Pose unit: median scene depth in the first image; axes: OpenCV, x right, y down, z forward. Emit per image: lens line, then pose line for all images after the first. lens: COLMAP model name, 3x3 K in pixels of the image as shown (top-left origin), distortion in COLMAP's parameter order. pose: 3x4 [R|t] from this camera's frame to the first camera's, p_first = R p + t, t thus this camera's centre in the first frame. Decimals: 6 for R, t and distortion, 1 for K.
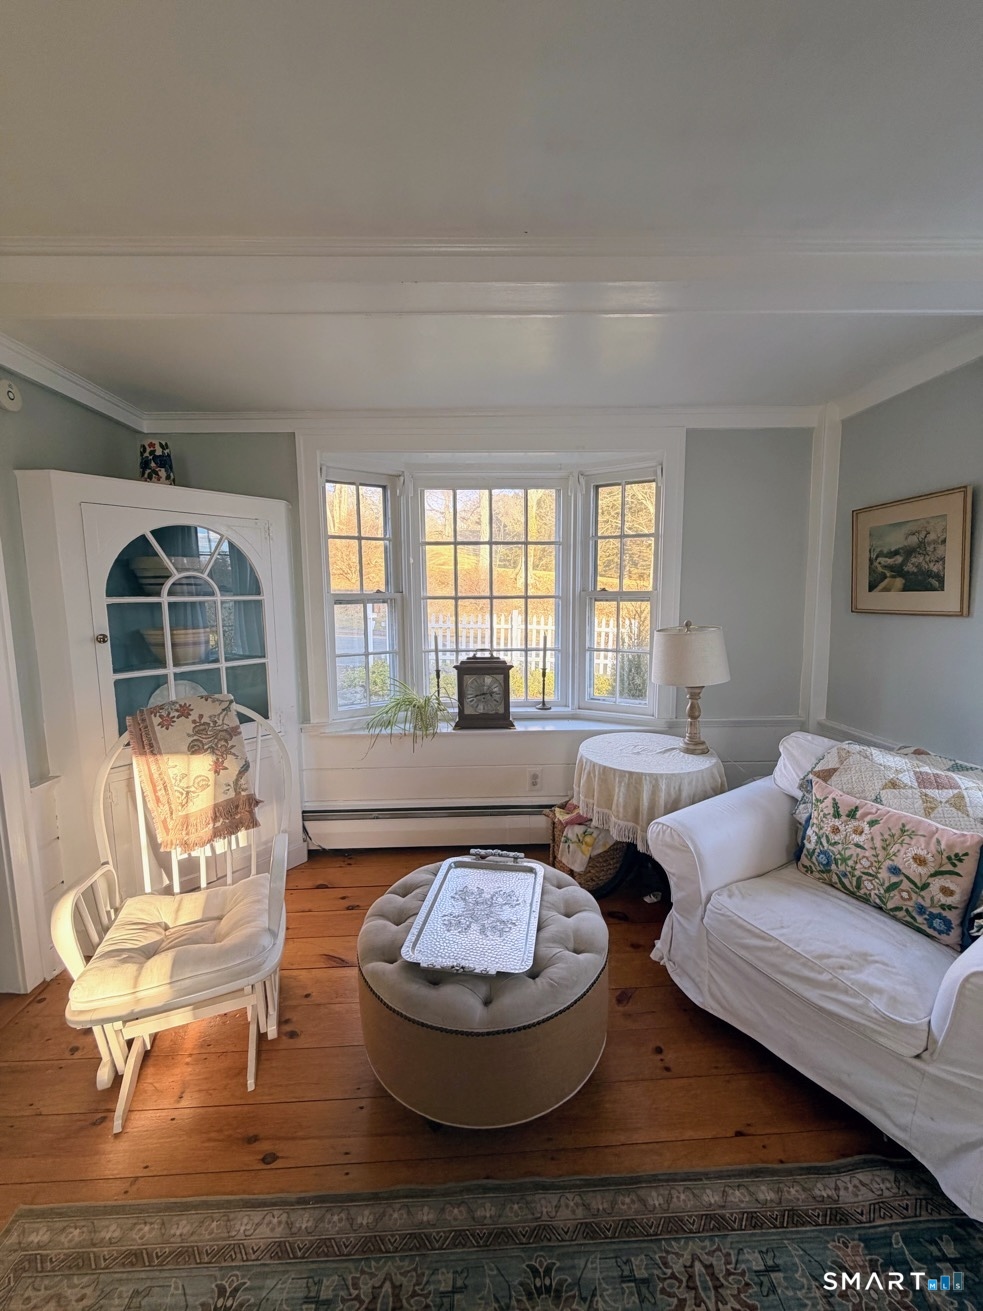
lens RADIAL K [[522.7, 0, 493.5], [0, 522.7, 652.3], [0, 0, 1]] dist [-0.000697, 0.000415]
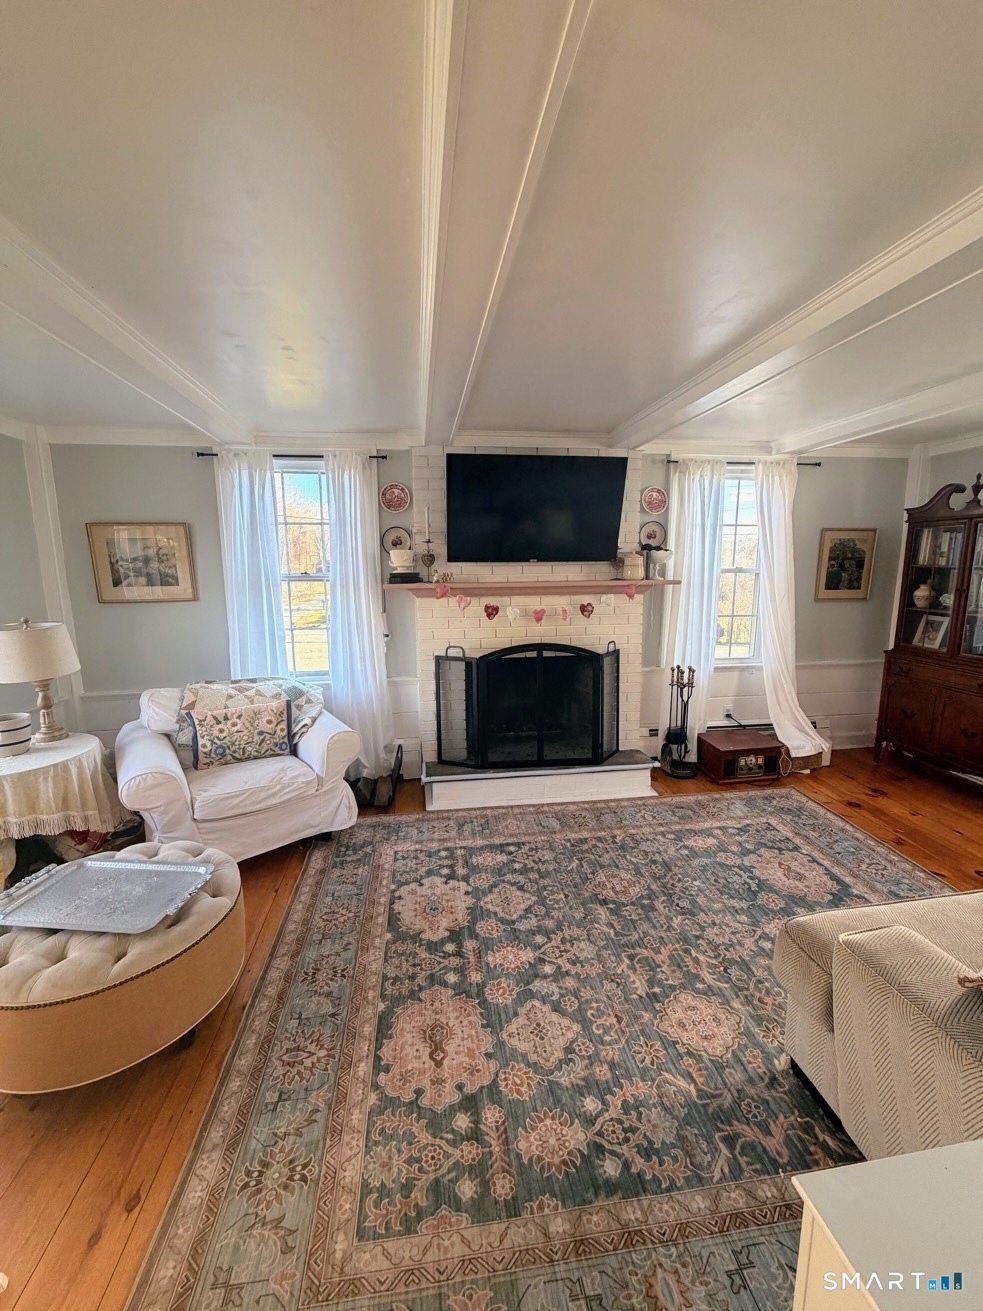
lens RADIAL K [[522.7, 0, 492.8], [0, 522.7, 657.7], [0, 0, 1]] dist [-0.000697, 0.000415]
pose [[-0.098792, -0.149416, 0.983827, -1.055475], [0.122657, 0.979296, 0.161044, -0.050601], [-0.987520, 0.136583, -0.078420, 0.251203]]
